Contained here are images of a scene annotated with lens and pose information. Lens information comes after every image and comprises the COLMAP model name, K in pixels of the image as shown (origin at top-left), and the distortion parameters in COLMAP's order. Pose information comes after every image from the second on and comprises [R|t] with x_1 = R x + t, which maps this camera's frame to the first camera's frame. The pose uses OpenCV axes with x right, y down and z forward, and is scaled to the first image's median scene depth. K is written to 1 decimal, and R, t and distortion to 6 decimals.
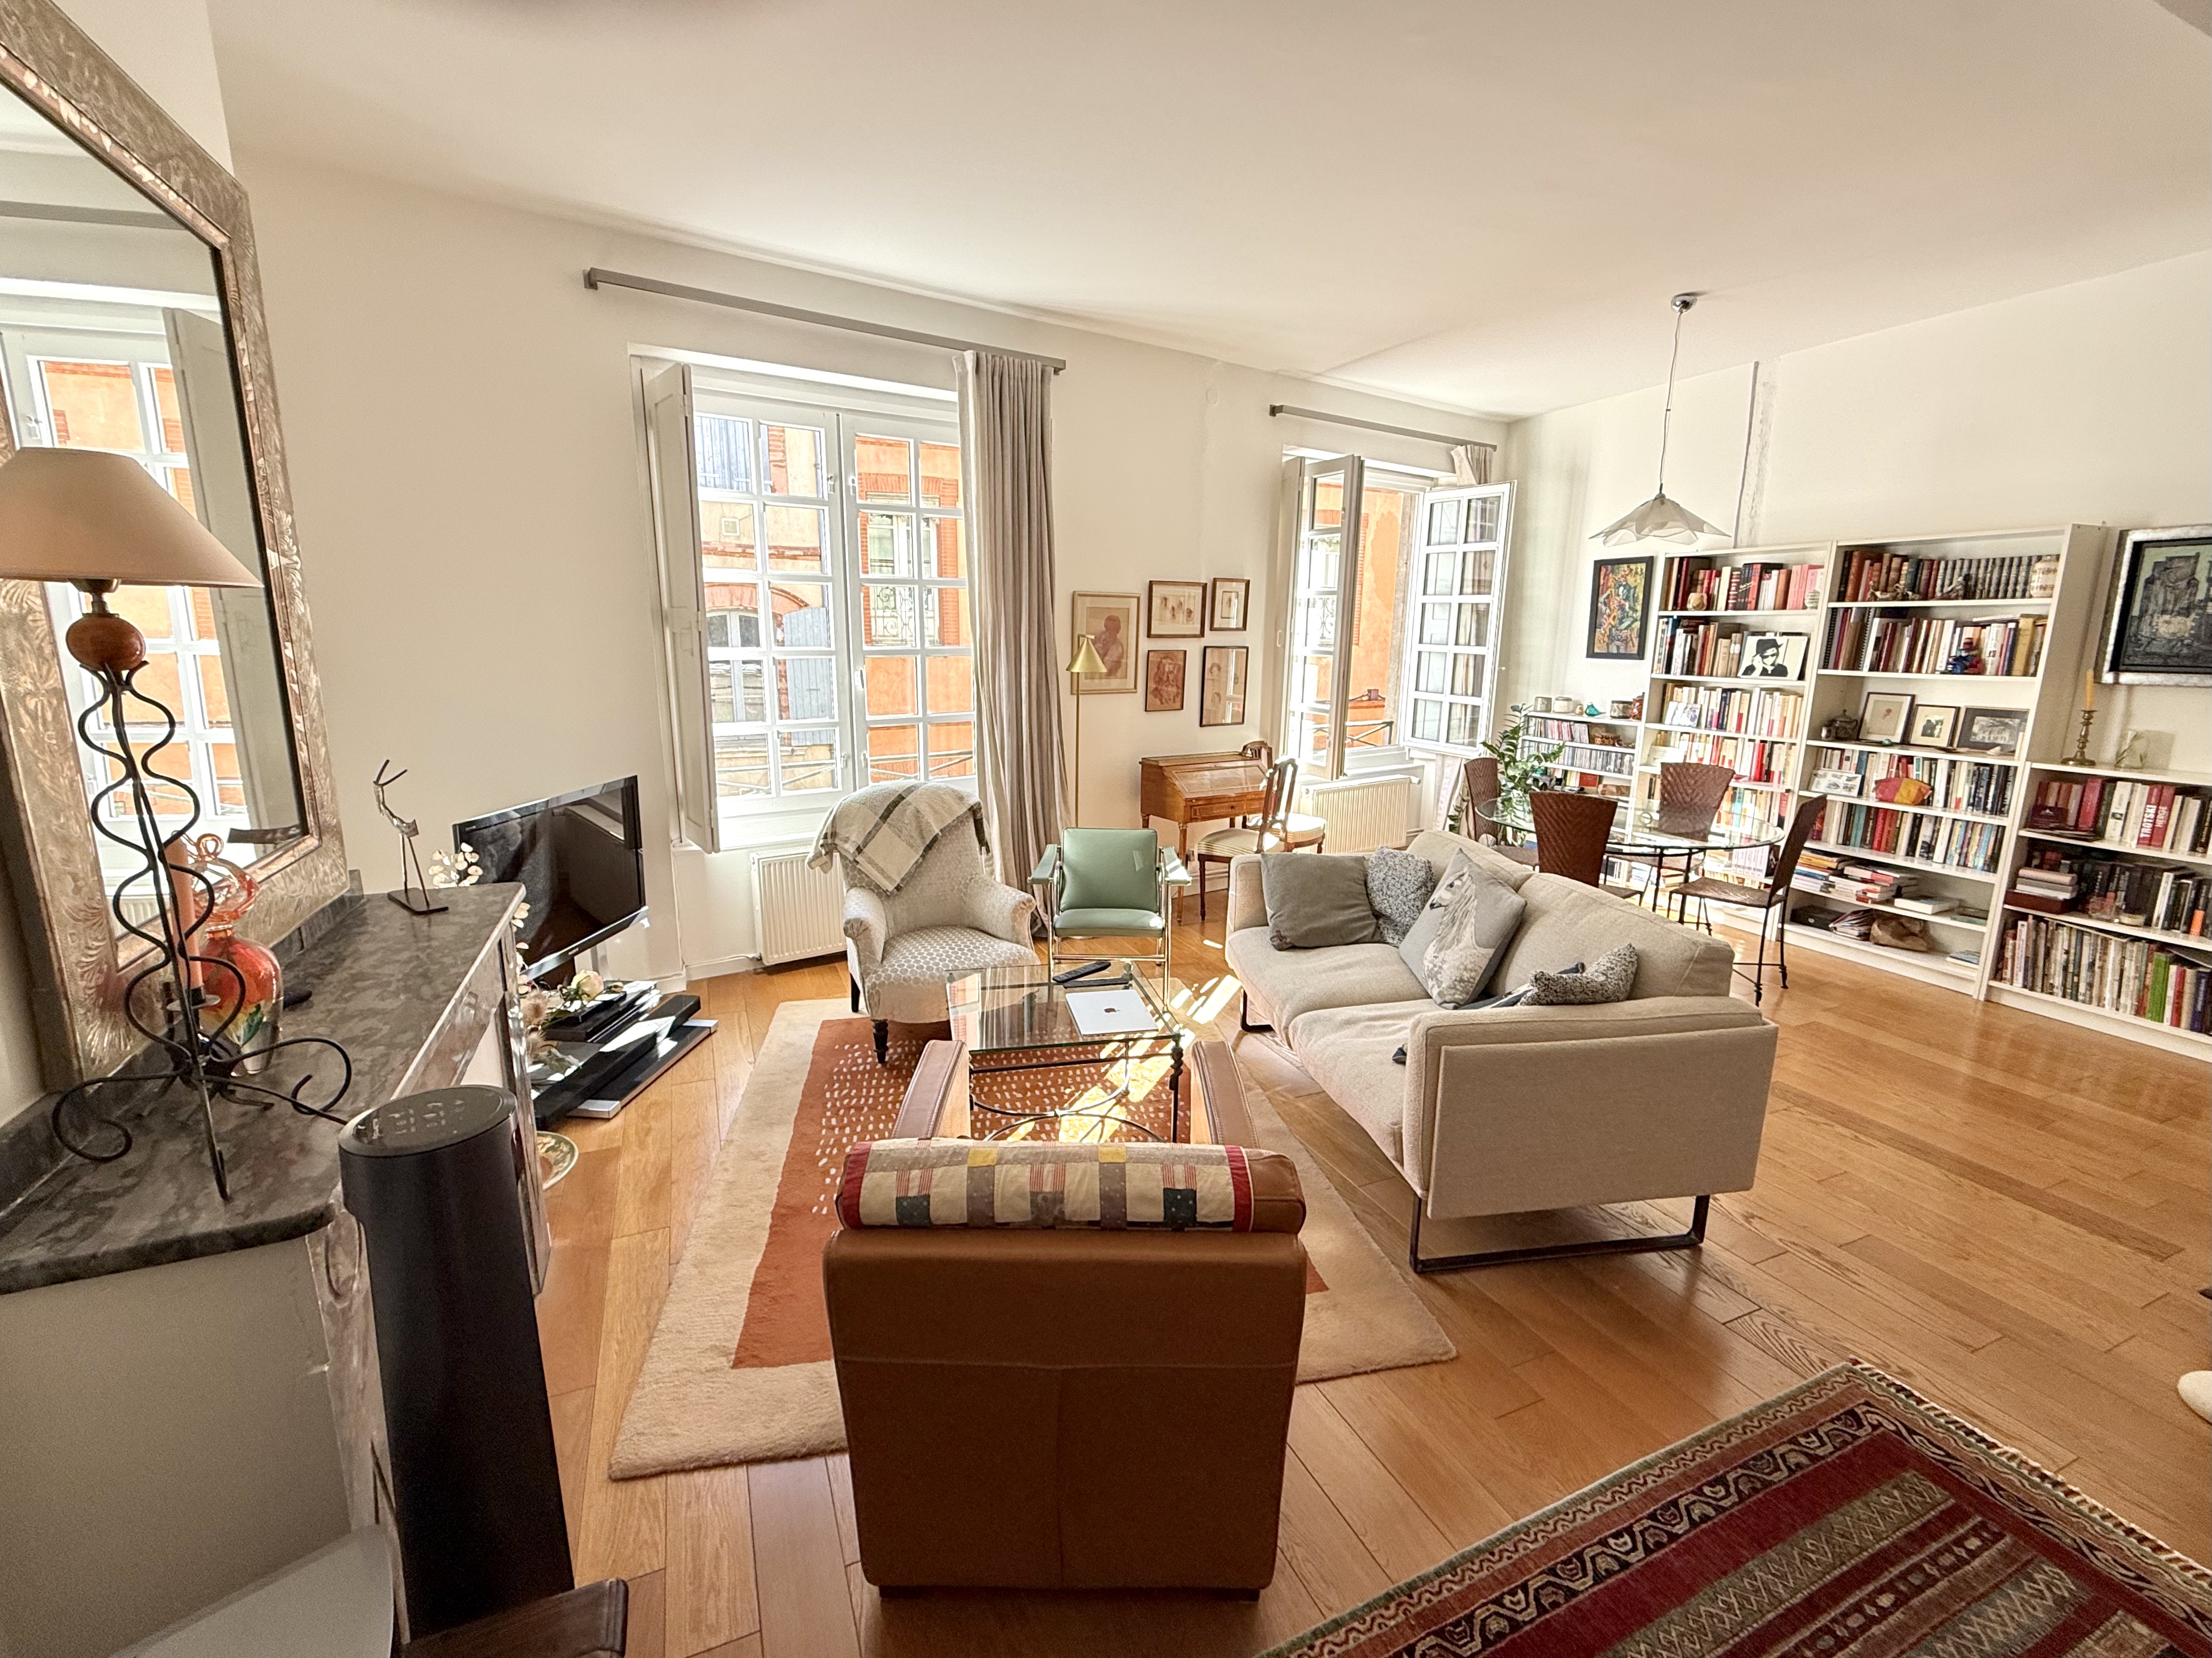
lens RADIAL K [[964.7, 0, 1106.0], [0, 964.7, 829.0], [0, 0, 1]] dist [-0.000288, -0.000024]
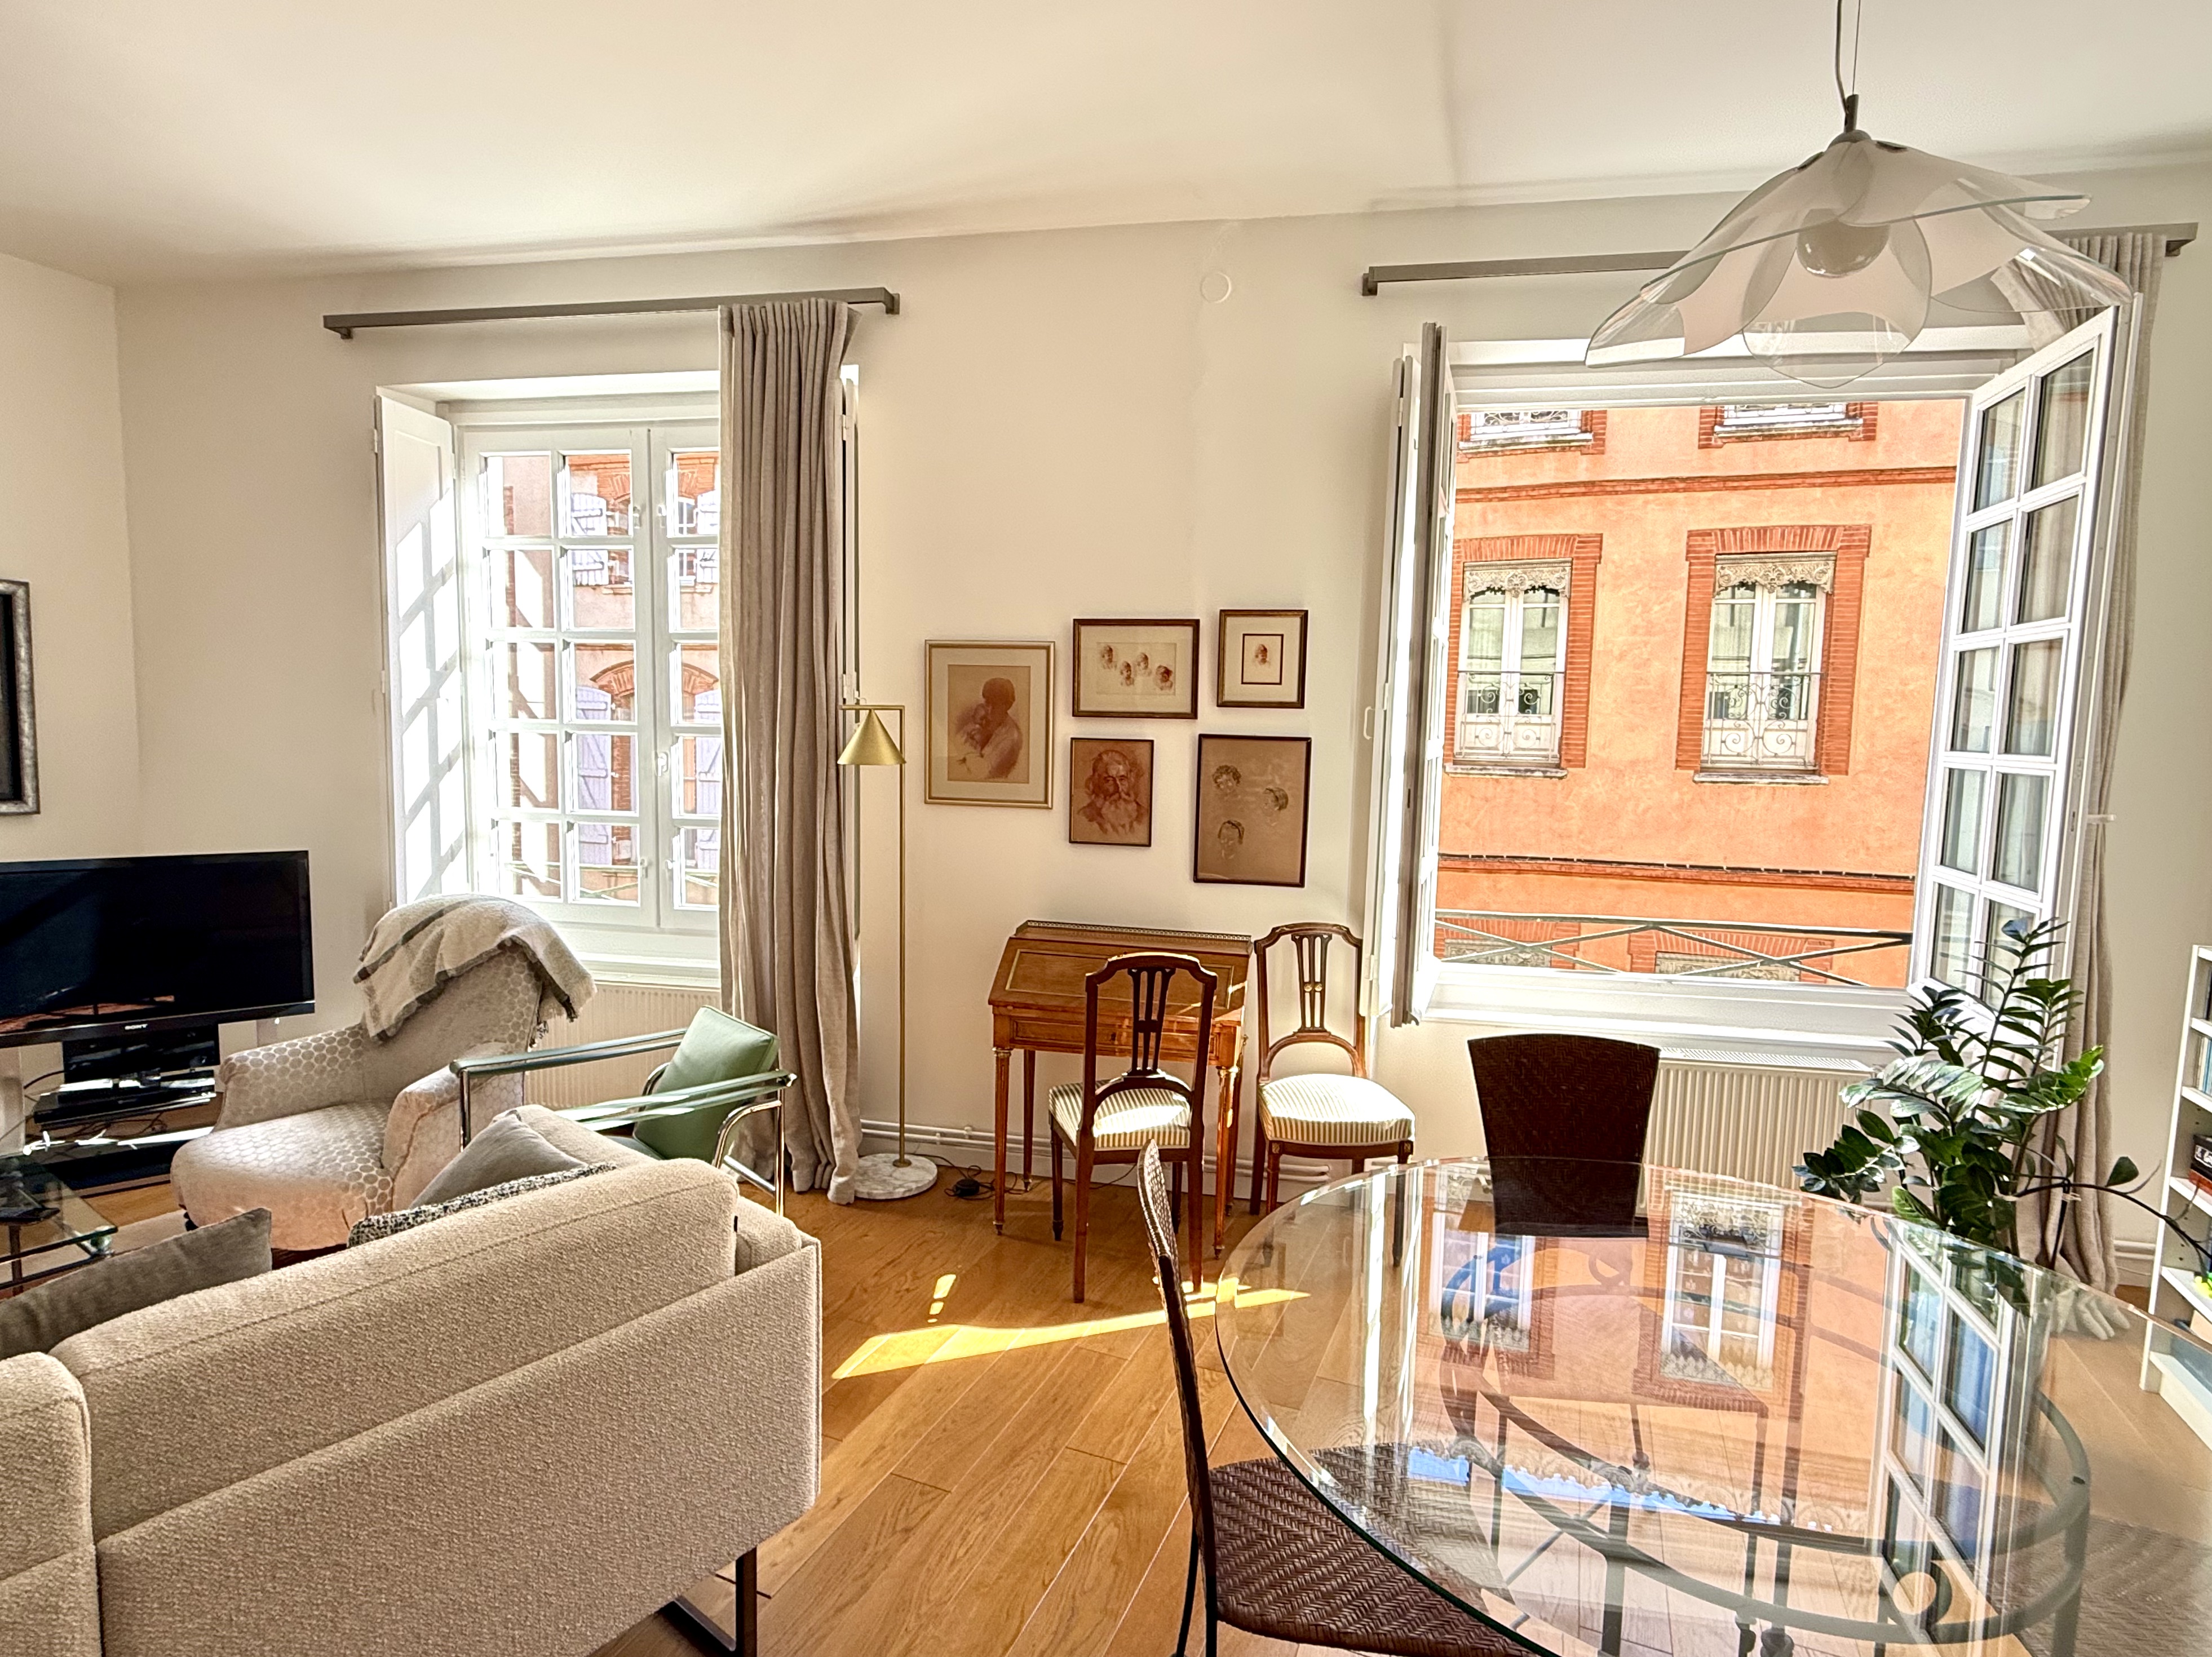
lens RADIAL K [[1079.6, 0, 1106.0], [0, 1079.6, 828.5], [0, 0, 1]] dist [0.025844, 0.000063]
pose [[0.692072, 0.074397, -0.717984, 0.514723], [-0.165404, 0.984553, -0.057416, -0.093492], [0.702622, 0.158493, 0.693687, 0.551020]]
